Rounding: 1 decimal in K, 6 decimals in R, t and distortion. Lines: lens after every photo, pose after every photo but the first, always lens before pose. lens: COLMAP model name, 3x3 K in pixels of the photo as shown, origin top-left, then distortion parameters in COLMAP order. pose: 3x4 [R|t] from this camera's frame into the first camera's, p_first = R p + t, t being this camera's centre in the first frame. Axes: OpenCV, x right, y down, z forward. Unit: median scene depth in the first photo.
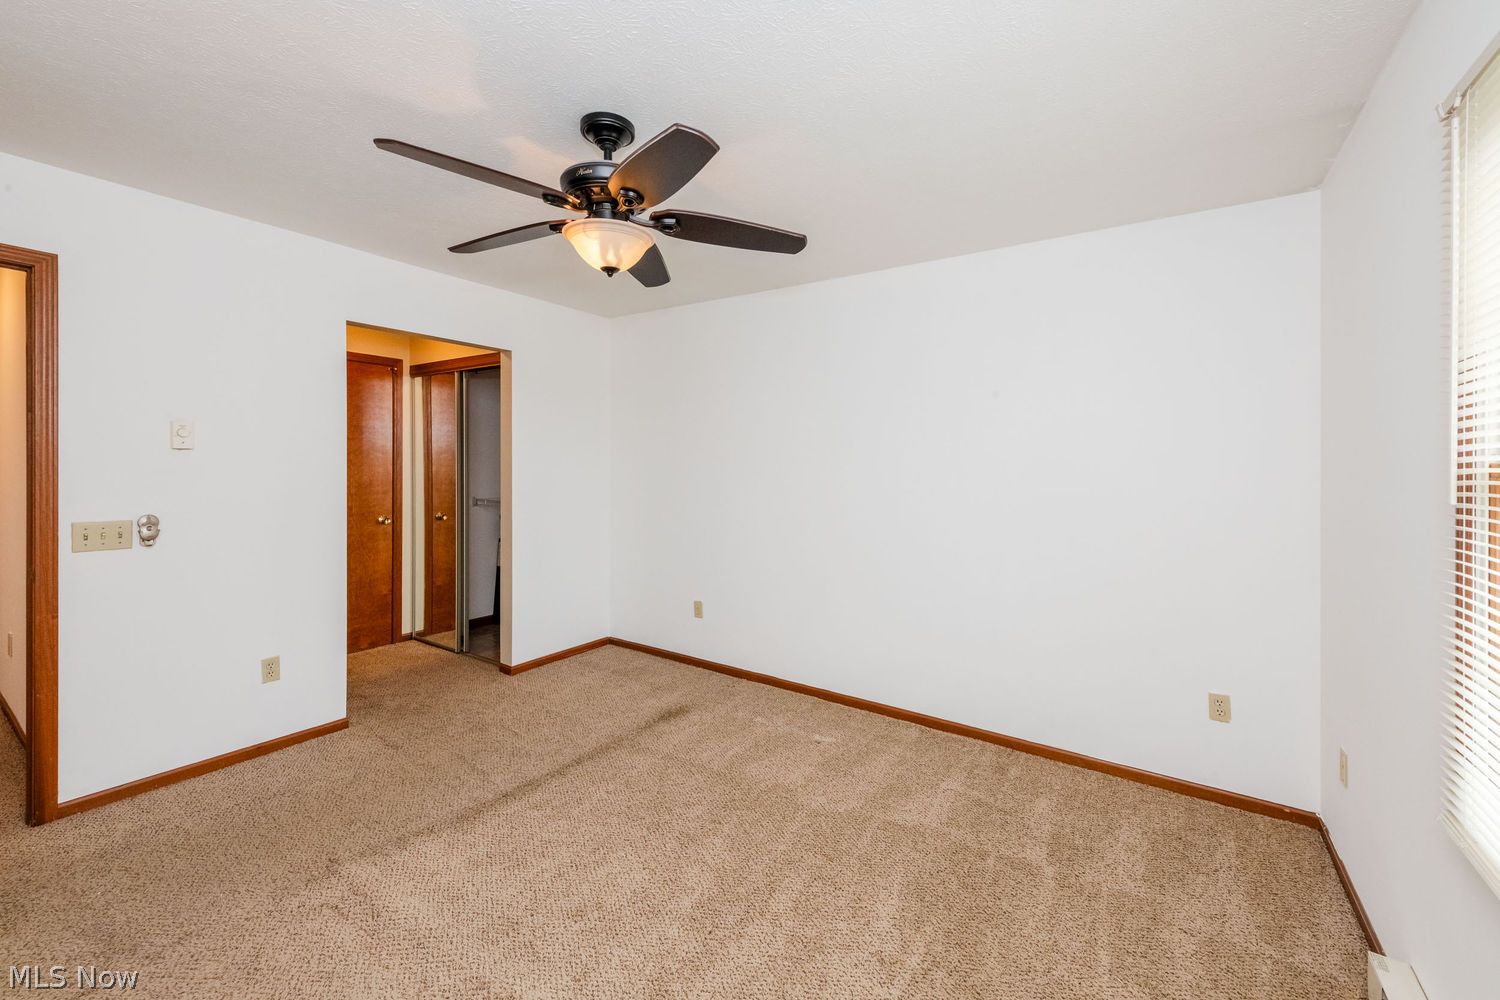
lens RADIAL K [[593.0, 0, 737.6], [0, 593.0, 465.7], [0, 0, 1]] dist [0.003671, -0.002713]
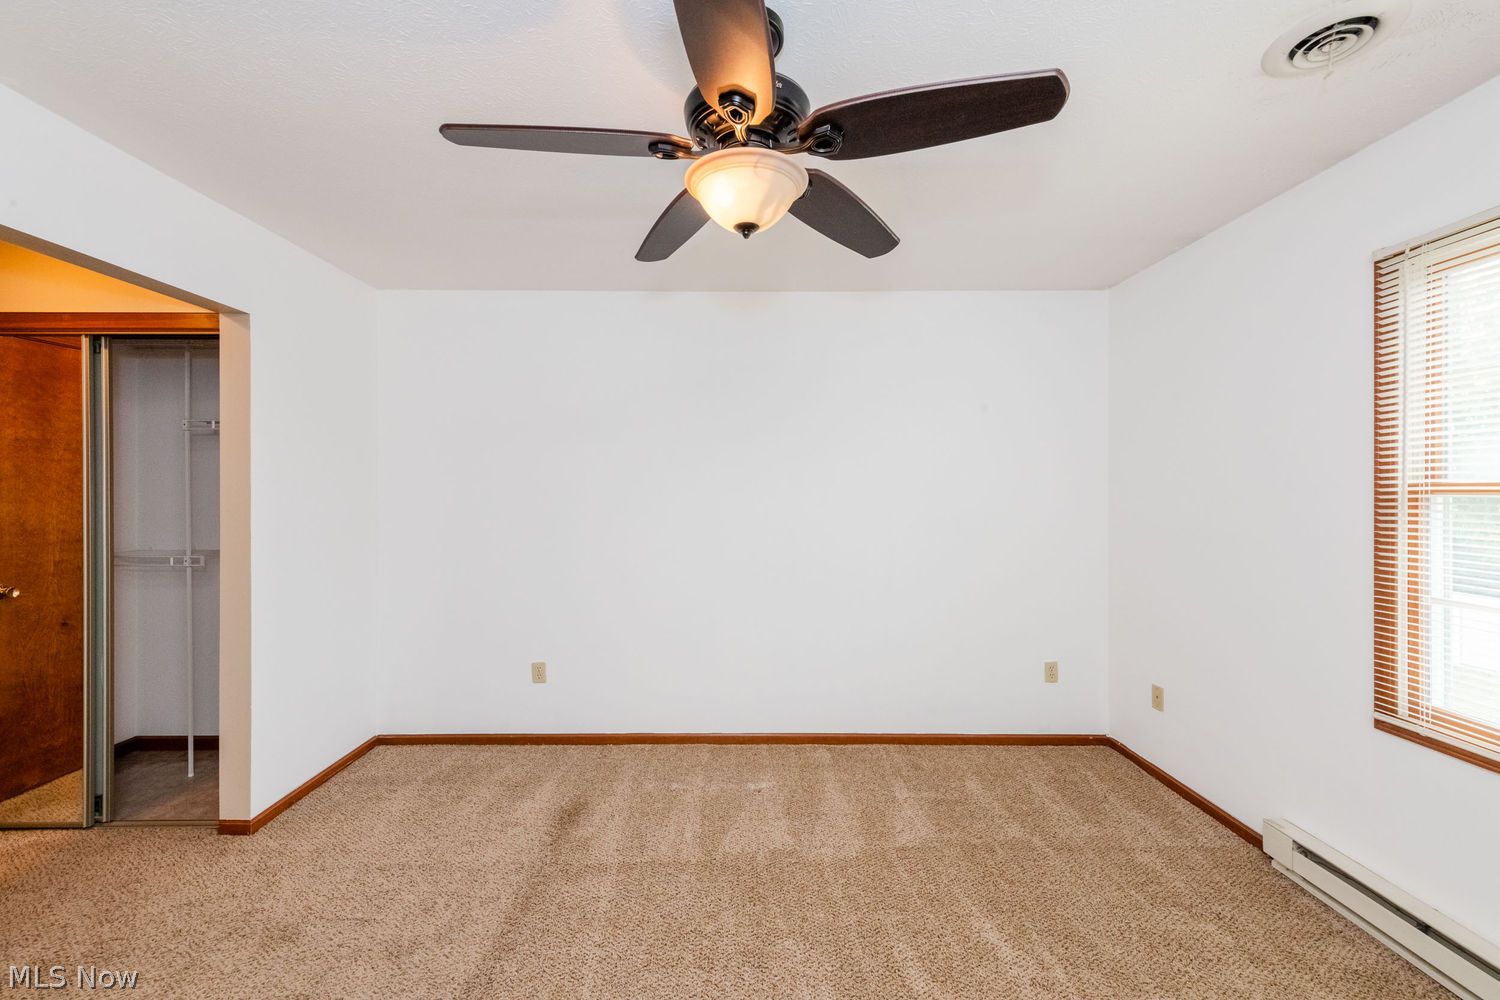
lens RADIAL K [[593.0, 0, 743.0], [0, 593.0, 491.9], [0, 0, 1]] dist [0.003671, -0.002713]
pose [[0.825188, -0.015698, 0.564640, -0.367643], [0.012726, 0.999877, 0.009200, -0.007655], [-0.564715, -0.000406, 0.825286, 0.233524]]
